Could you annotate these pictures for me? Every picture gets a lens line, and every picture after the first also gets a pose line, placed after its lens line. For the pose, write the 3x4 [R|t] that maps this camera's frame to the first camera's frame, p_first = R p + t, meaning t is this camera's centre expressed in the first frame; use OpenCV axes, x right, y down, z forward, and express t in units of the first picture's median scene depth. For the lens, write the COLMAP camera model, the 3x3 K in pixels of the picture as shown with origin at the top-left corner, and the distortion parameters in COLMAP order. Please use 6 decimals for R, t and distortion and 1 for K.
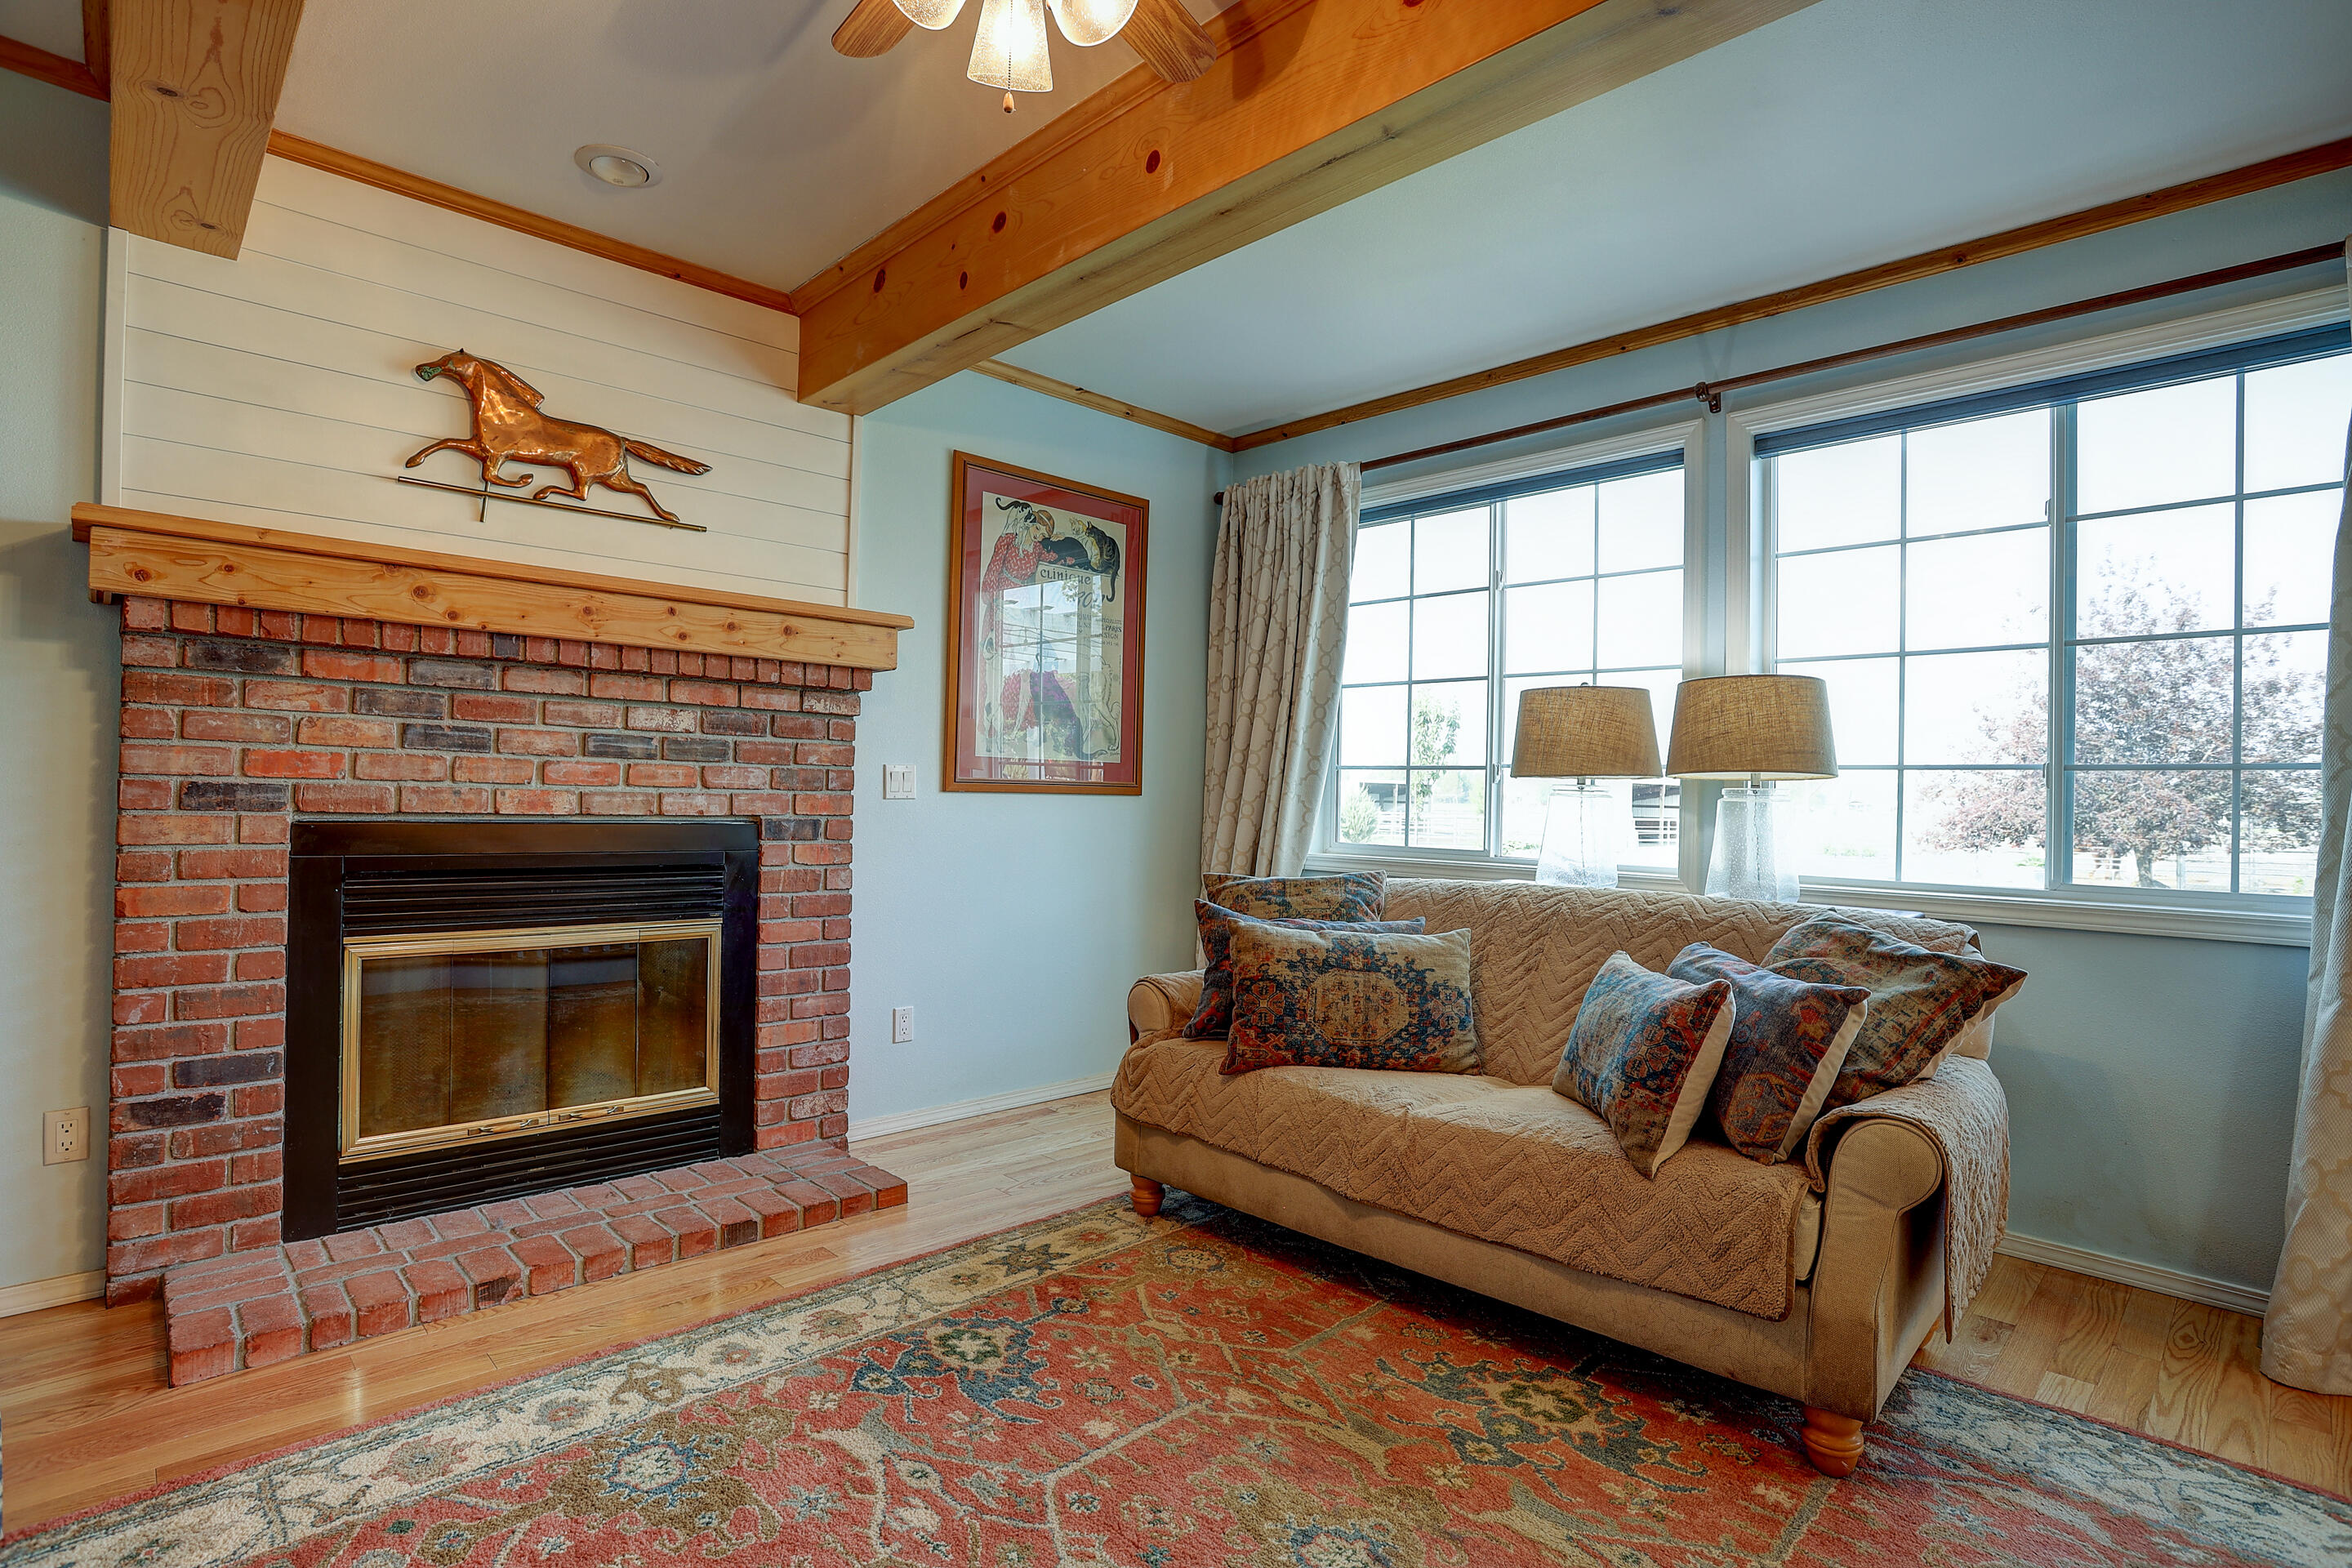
lens RADIAL K [[1152.3, 0, 1191.5], [0, 1152.3, 790.5], [0, 0, 1]] dist [-0.071223, 0.028968]
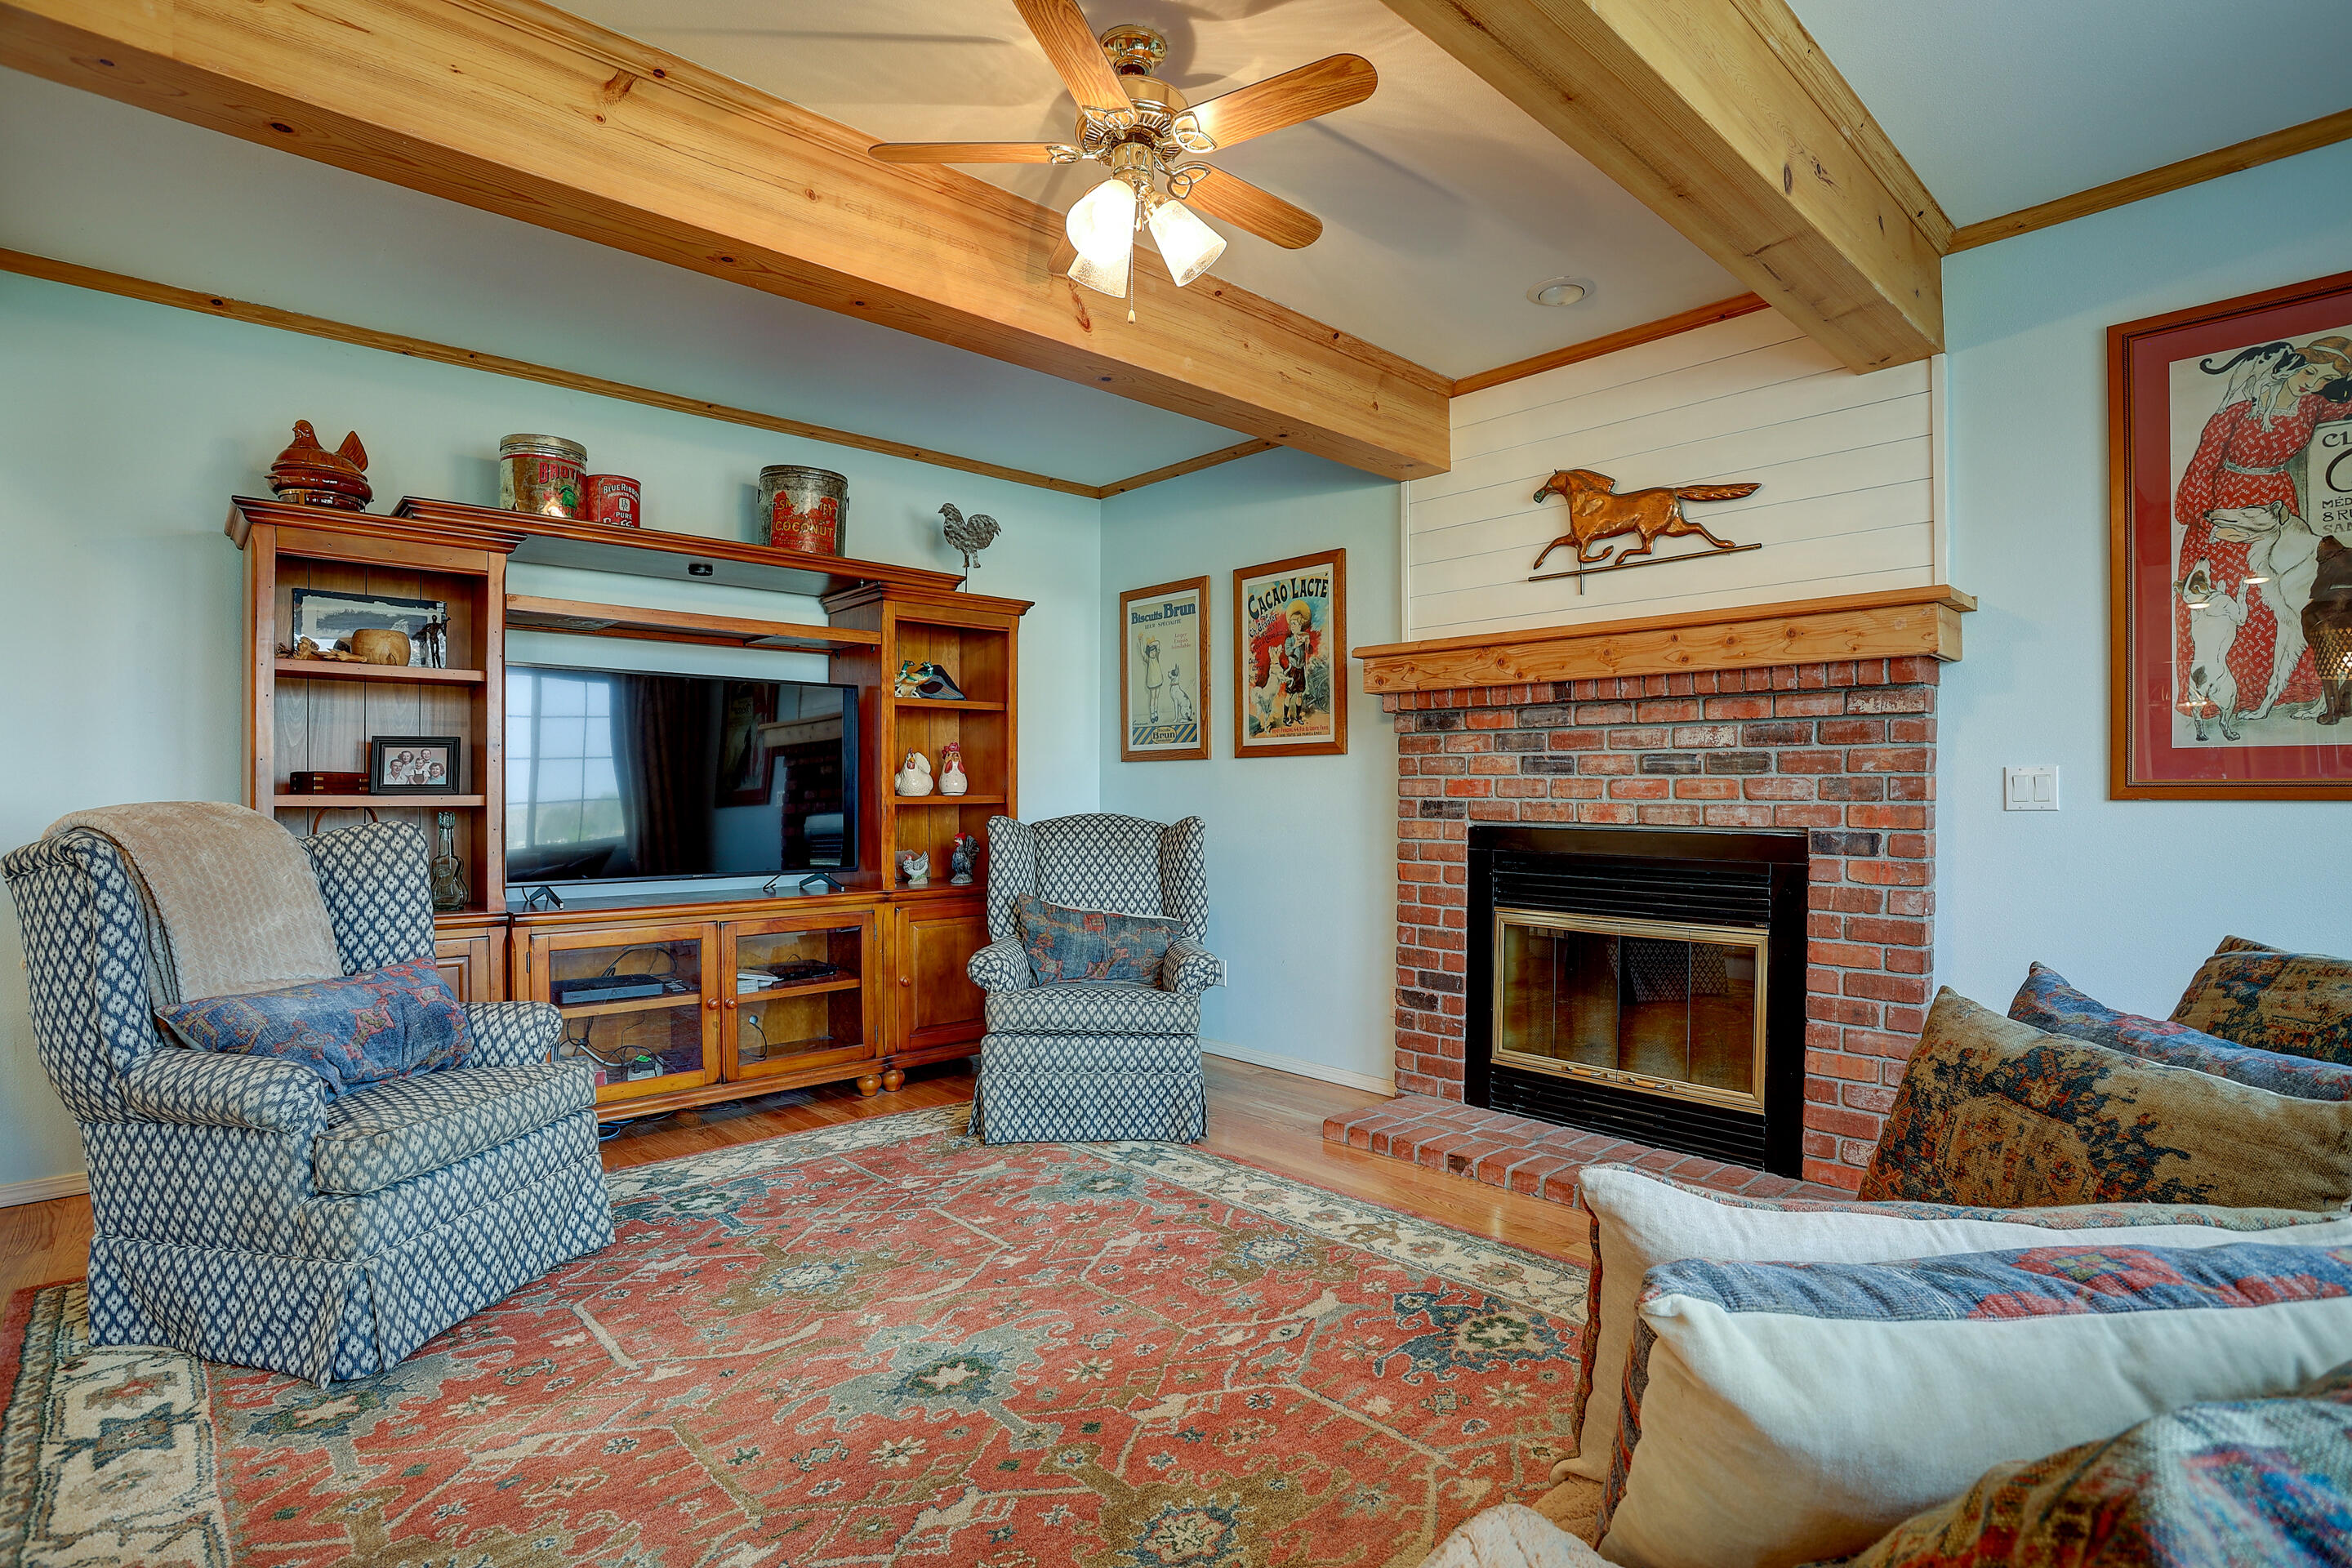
lens RADIAL K [[1152.3, 0, 1190.0], [0, 1152.3, 791.4], [0, 0, 1]] dist [-0.071223, 0.028968]
pose [[-0.031534, -0.024035, -0.999214, 0.672657], [0.000222, 0.999711, -0.024054, 0.016315], [0.999503, -0.000981, -0.031519, 0.590123]]
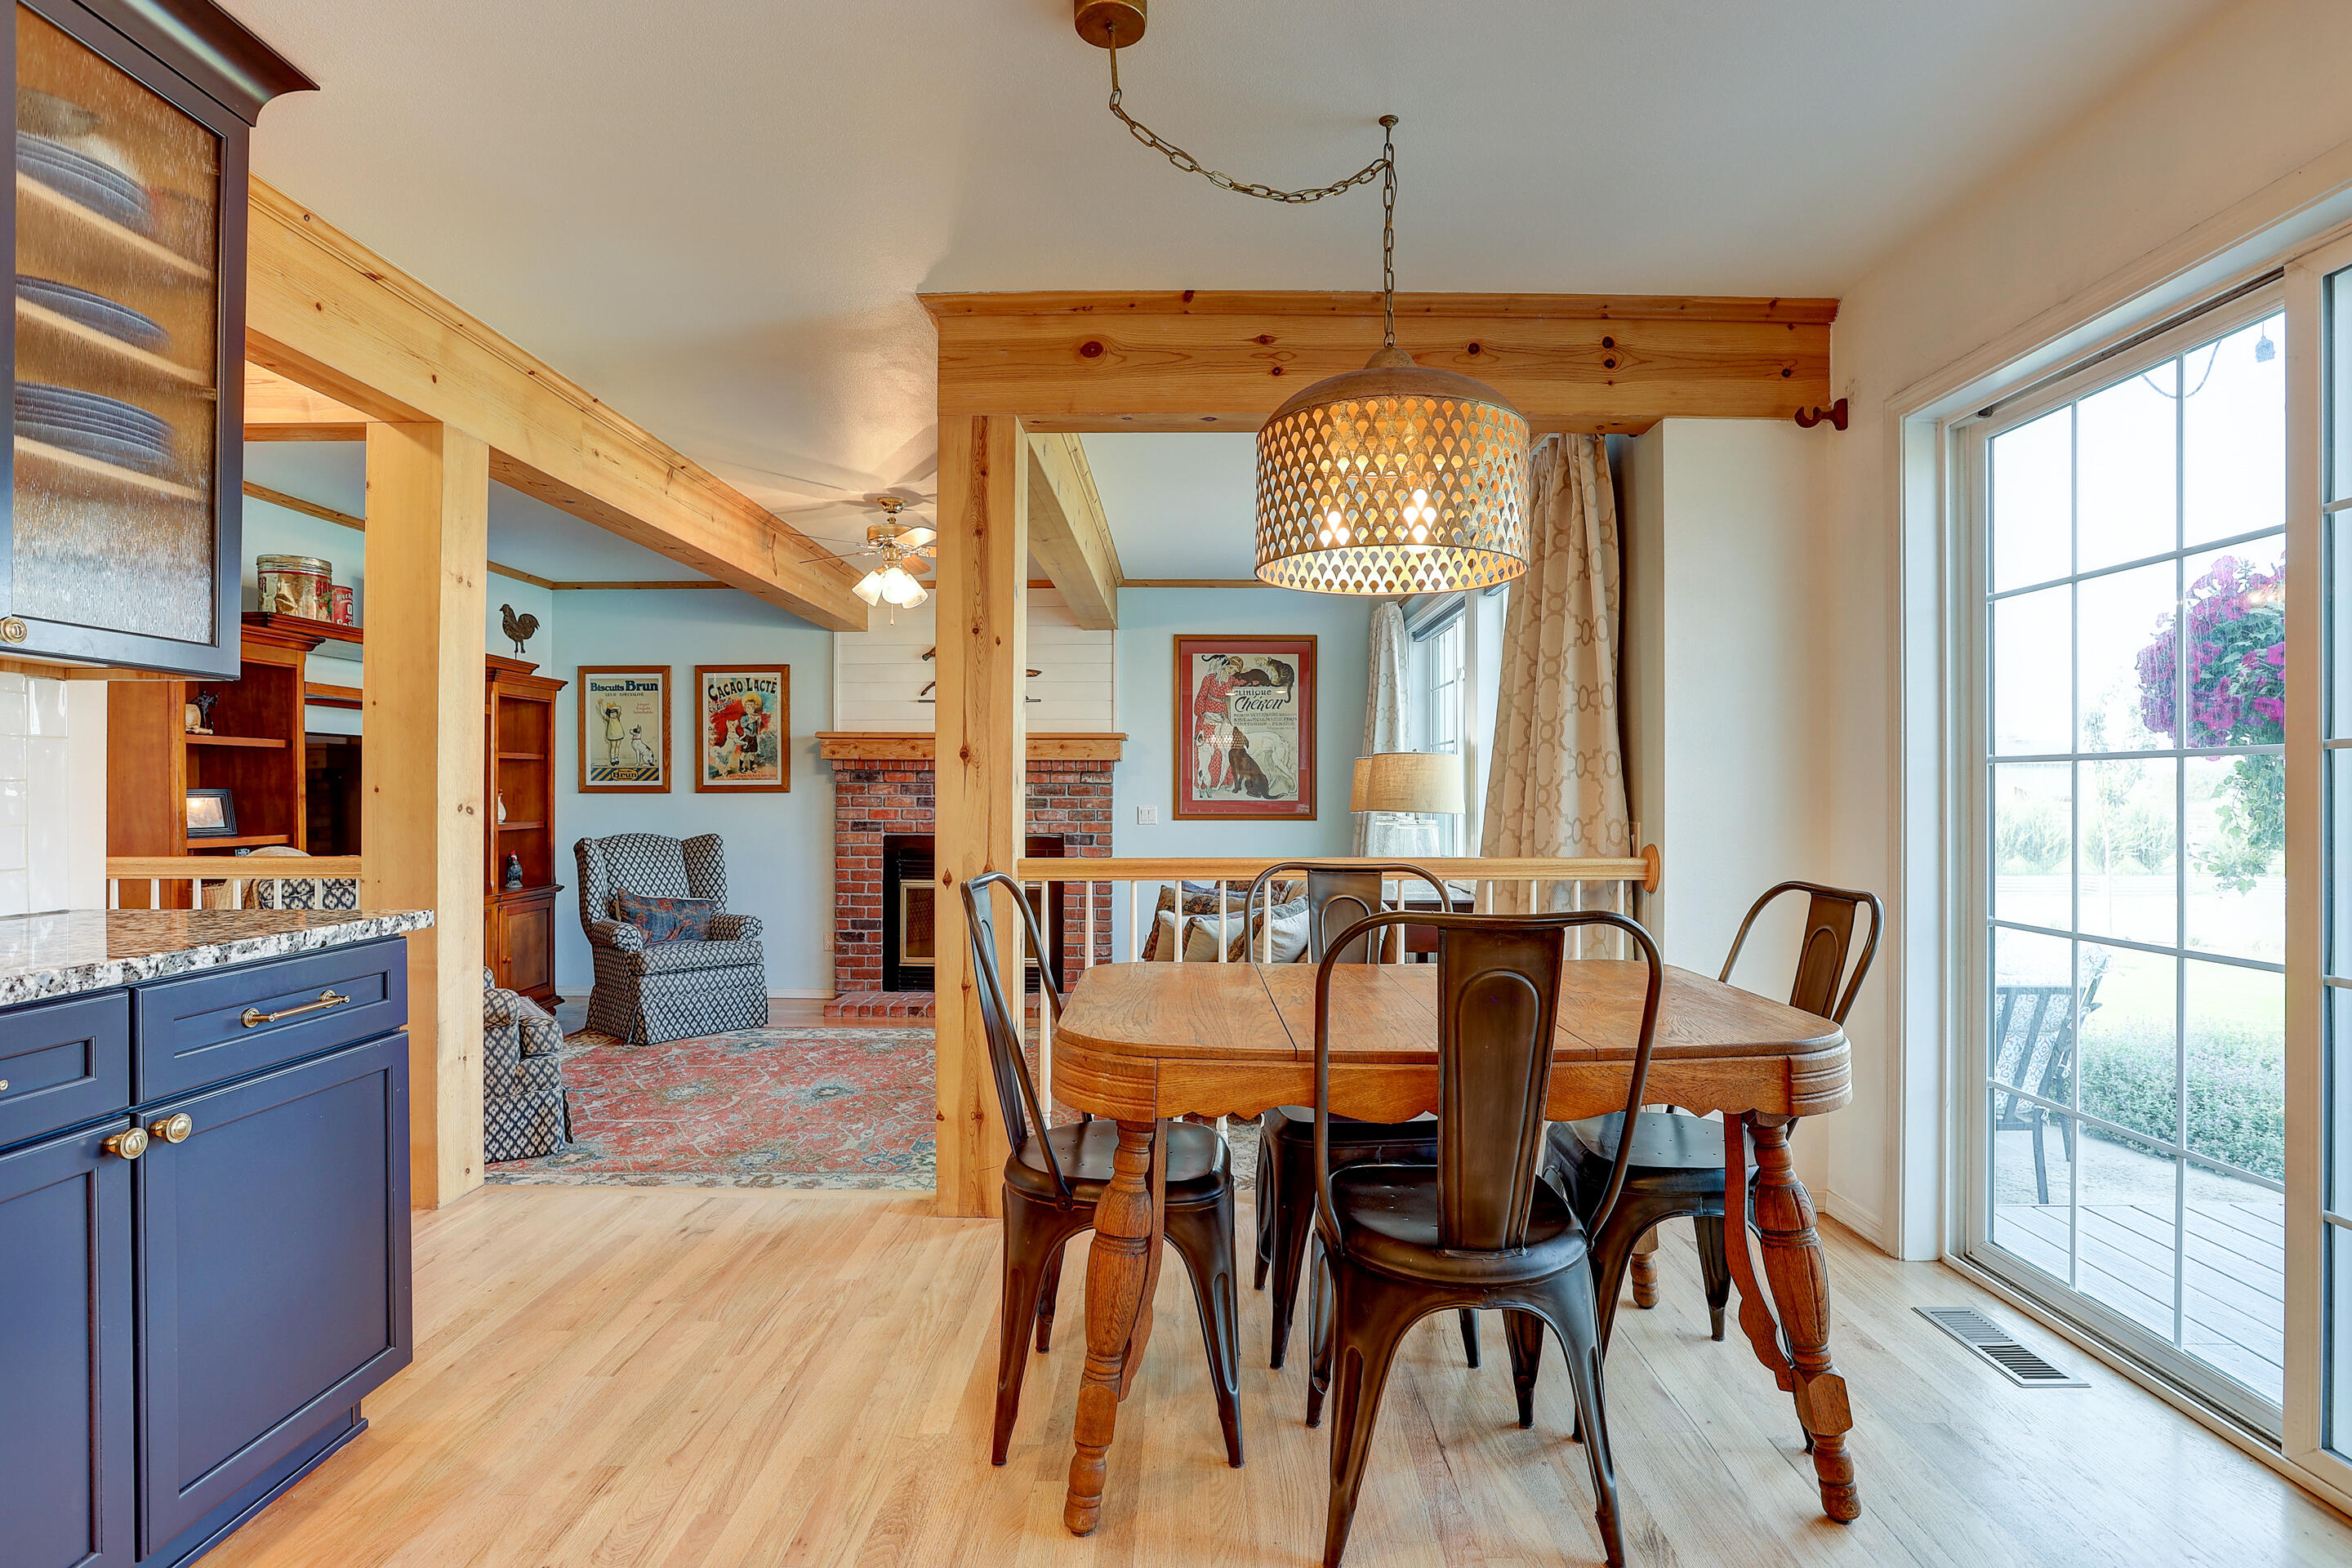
lens RADIAL K [[1161.2, 0, 1168.3], [0, 1161.2, 796.8], [0, 0, 1]] dist [-0.006495, -0.000147]
pose [[0.698613, -0.016977, -0.715299, 1.499228], [0.015216, 0.999845, -0.008869, -0.027132], [0.715338, -0.004688, 0.698763, -0.424182]]
